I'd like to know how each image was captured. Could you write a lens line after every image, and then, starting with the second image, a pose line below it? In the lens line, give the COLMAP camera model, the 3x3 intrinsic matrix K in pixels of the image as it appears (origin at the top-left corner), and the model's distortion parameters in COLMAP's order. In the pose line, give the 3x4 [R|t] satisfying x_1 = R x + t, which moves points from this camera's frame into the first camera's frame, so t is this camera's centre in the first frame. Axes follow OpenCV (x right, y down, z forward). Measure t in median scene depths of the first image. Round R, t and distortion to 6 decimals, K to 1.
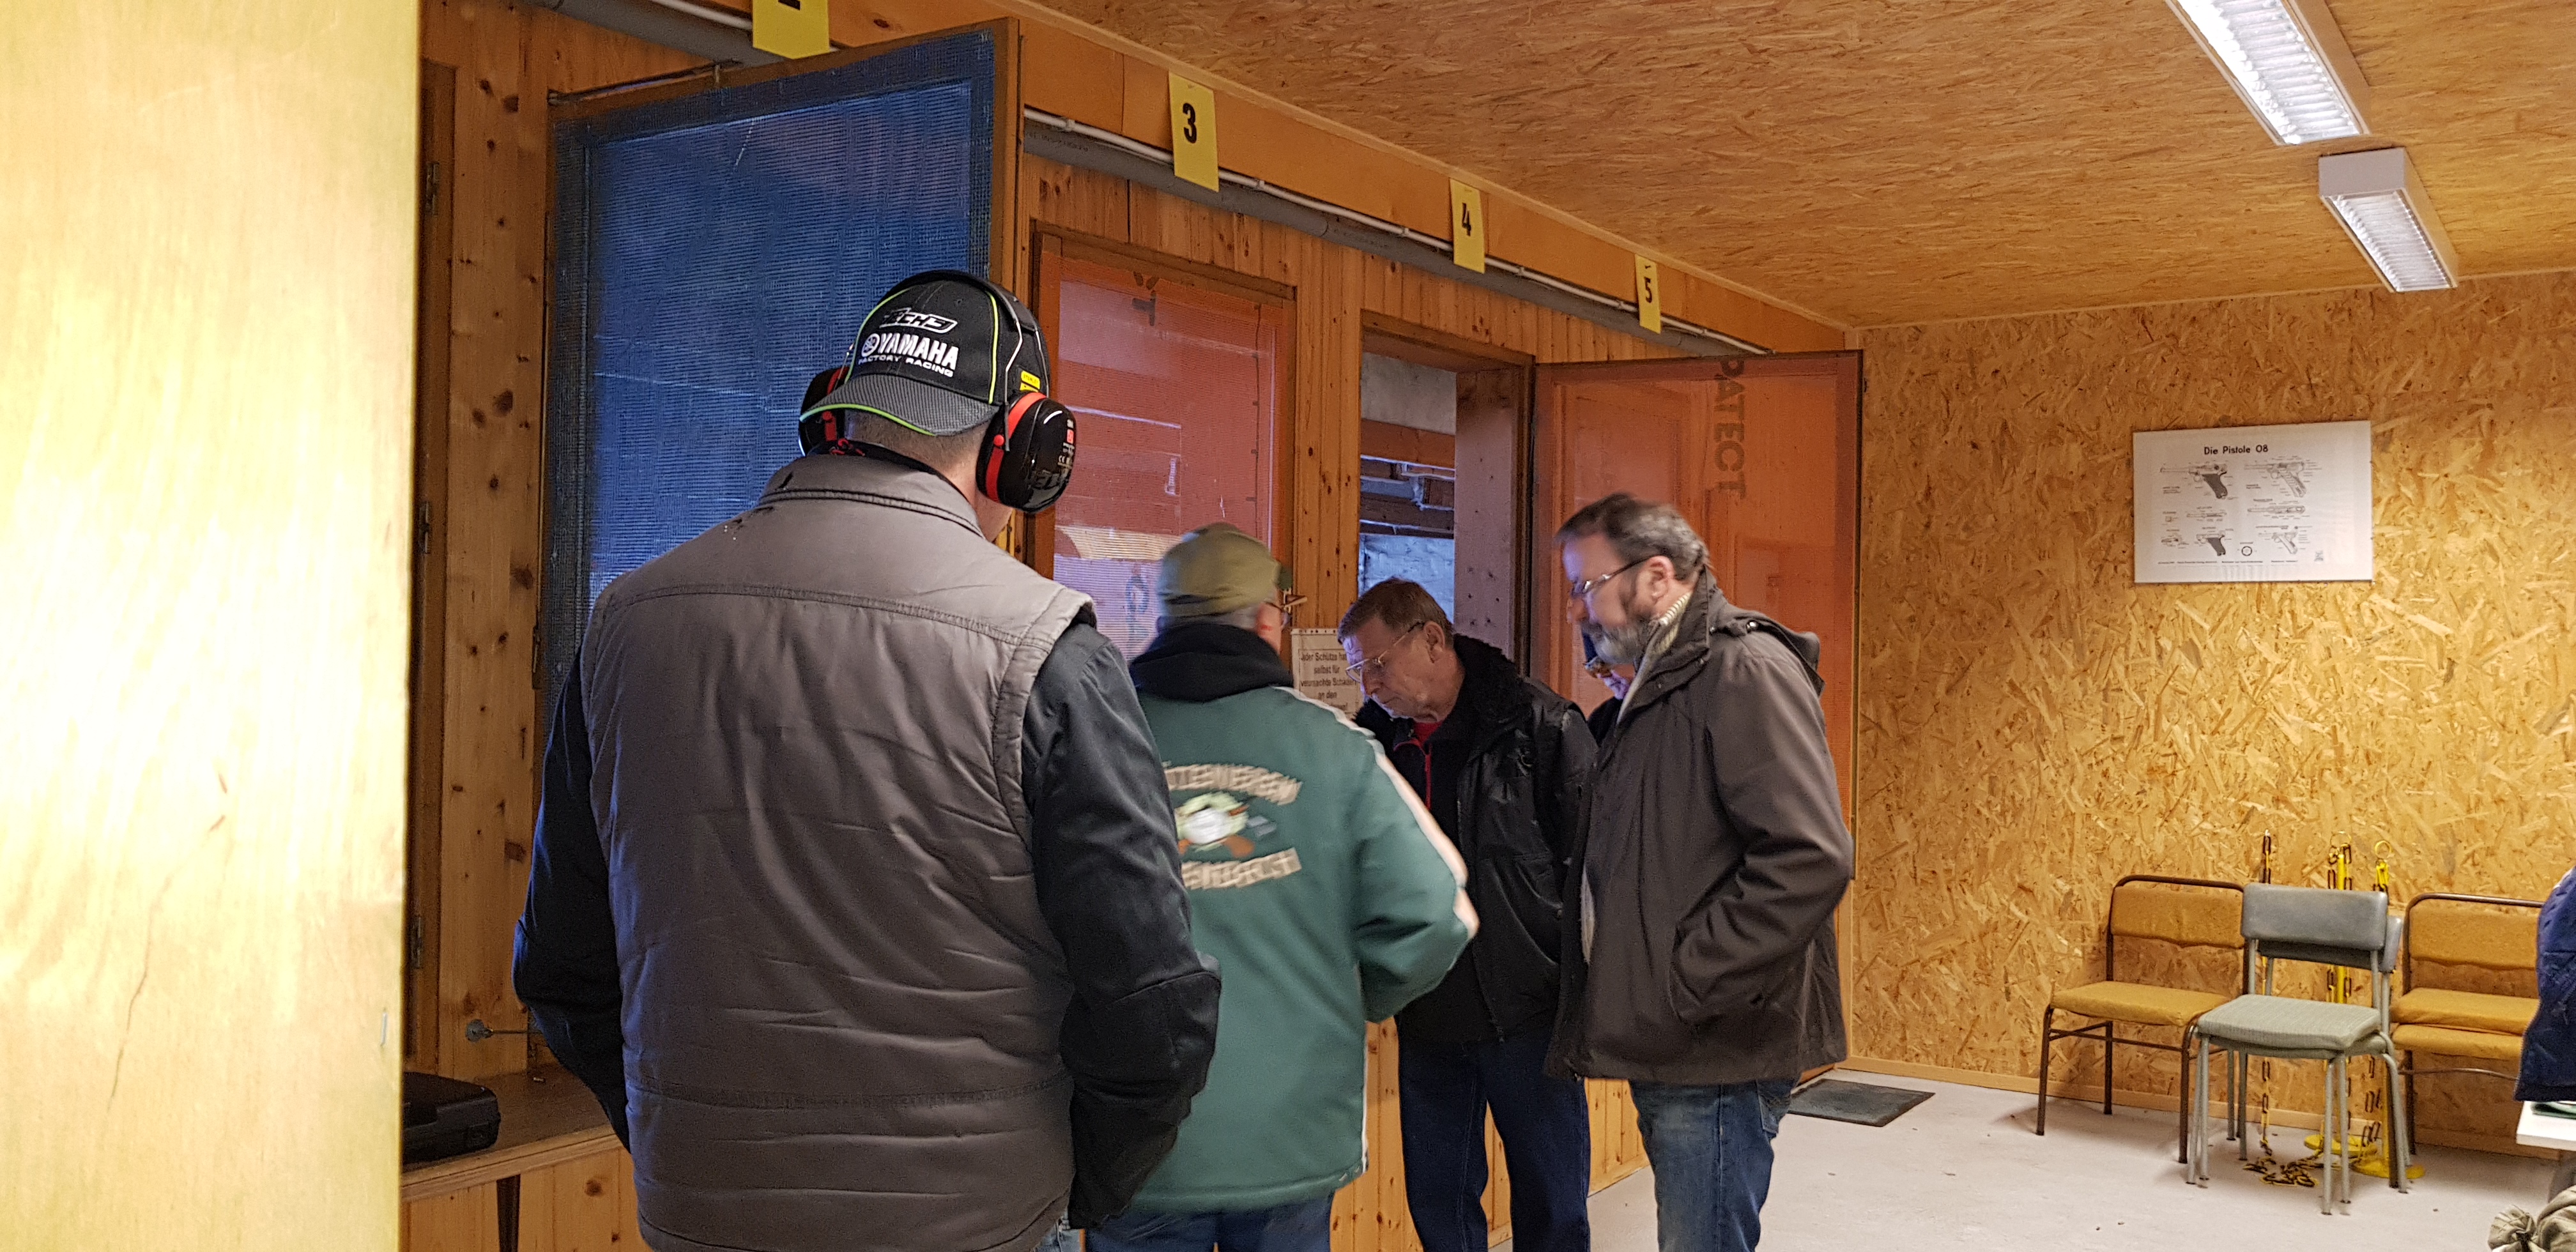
lens RADIAL K [[2037.5, 0, 1257.3], [0, 2037.5, 599.1], [0, 0, 1]] dist [-0.003996, -0.010443]
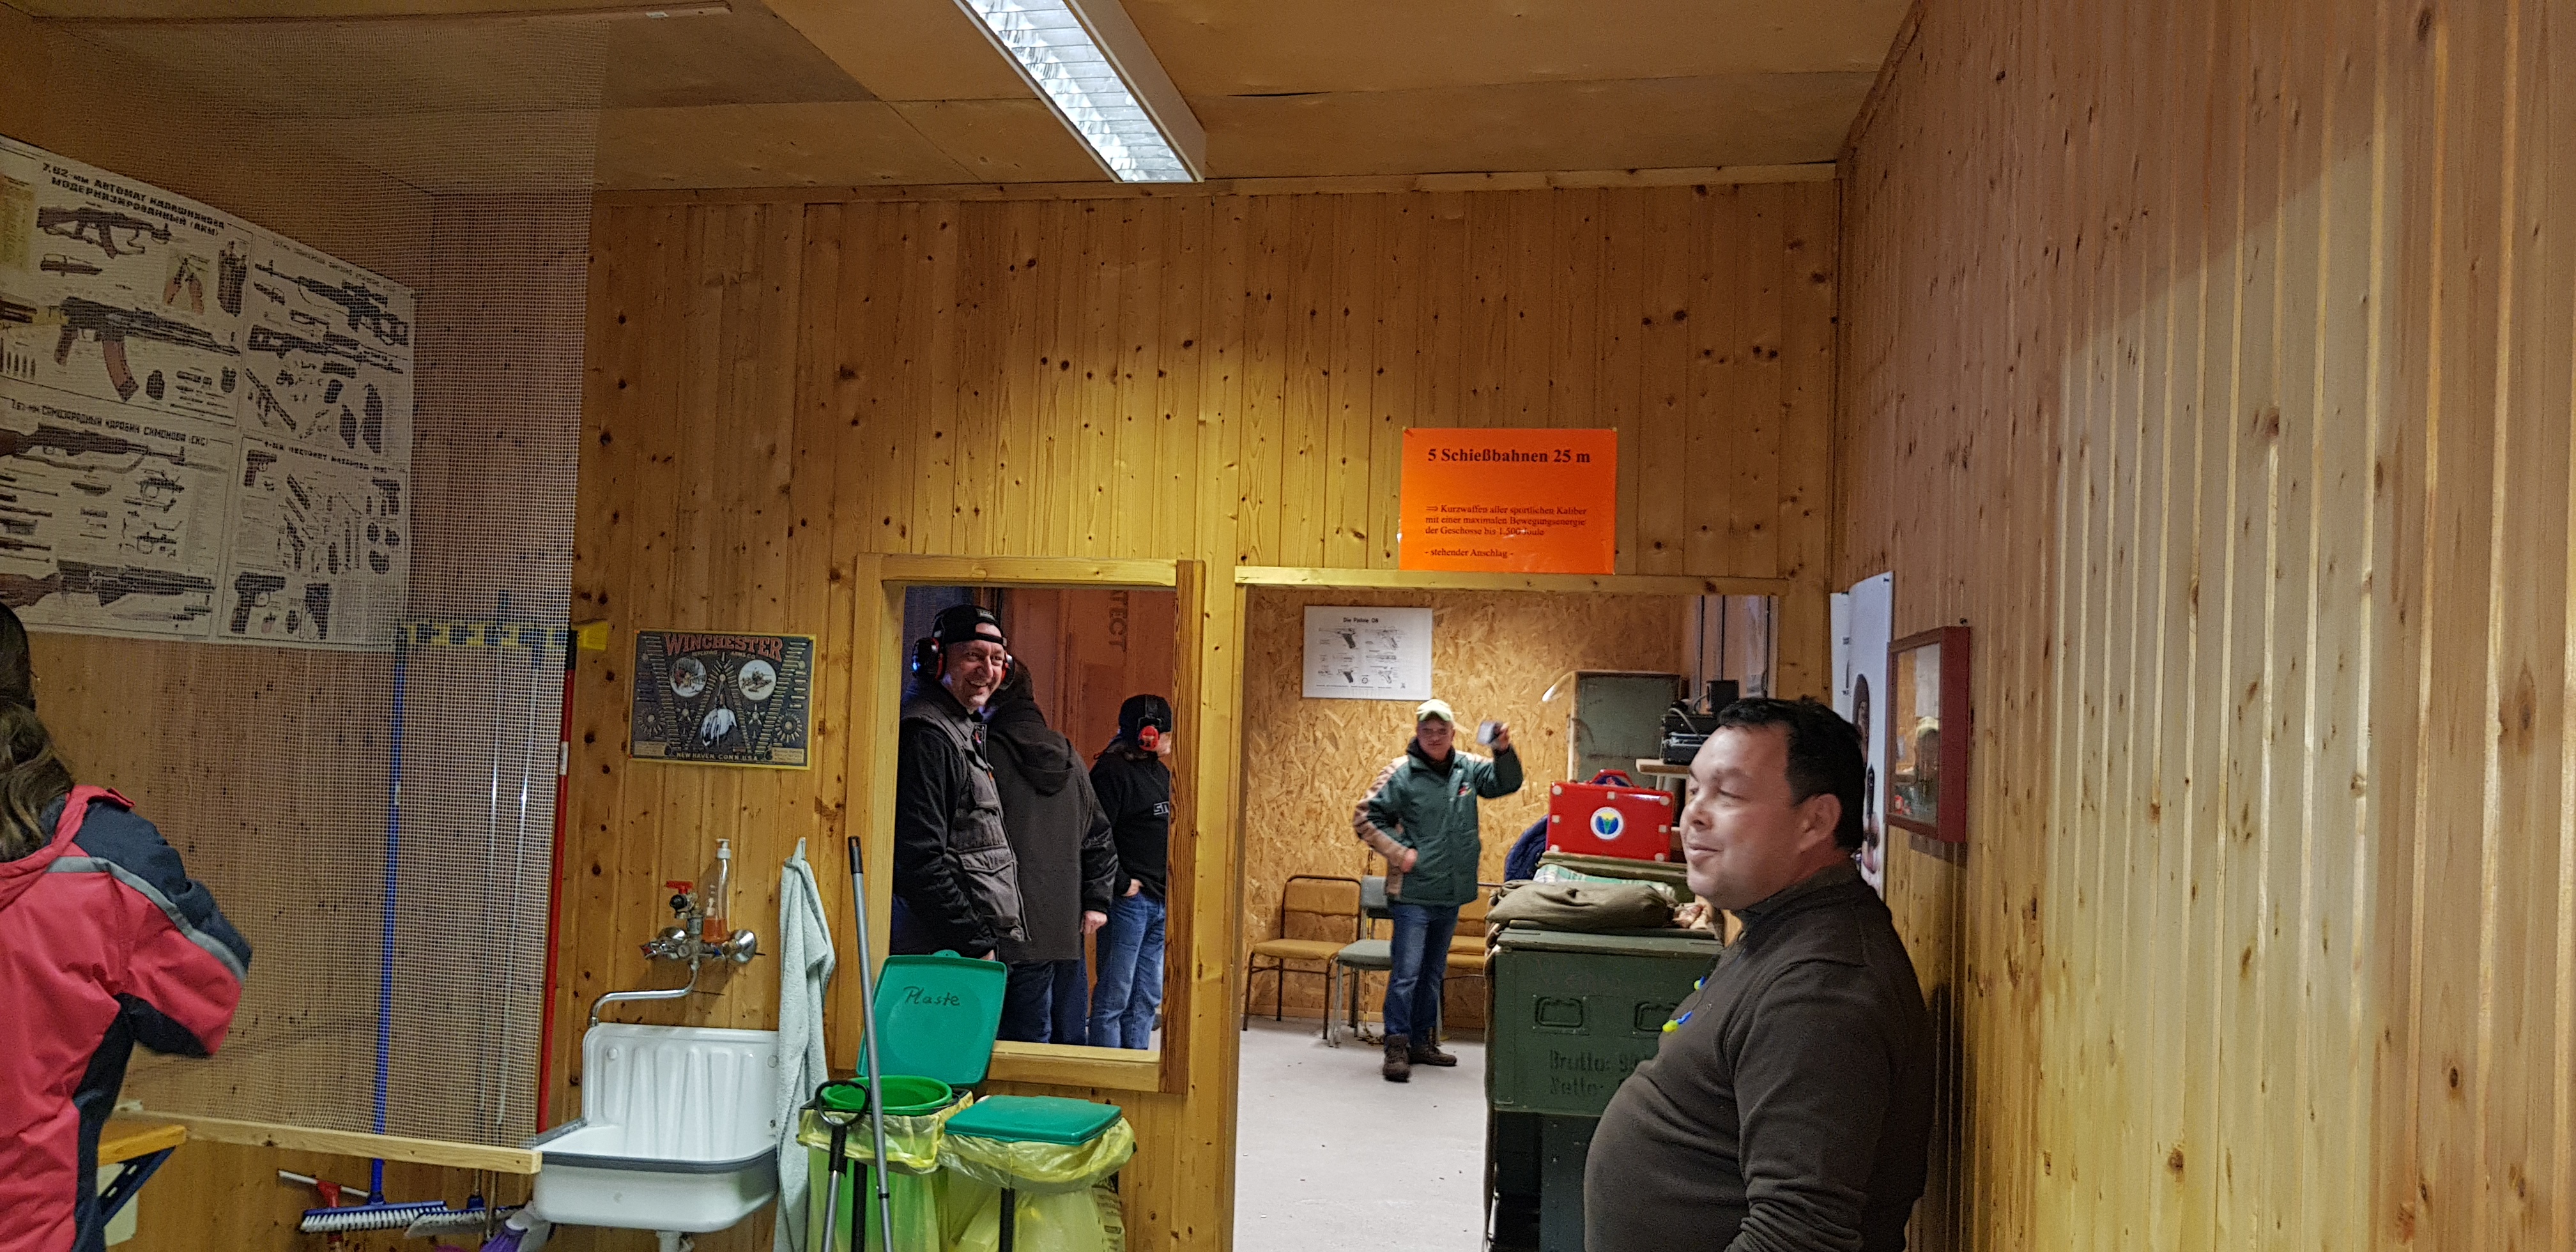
lens RADIAL K [[2075.4, 0, 1202.0], [0, 2075.4, 583.3], [0, 0, 1]] dist [0.005810, -0.002291]
pose [[0.916326, 0.047384, 0.397620, -0.333351], [-0.033034, 0.998535, -0.042865, -0.026802], [-0.399068, 0.026143, 0.916548, -0.538130]]
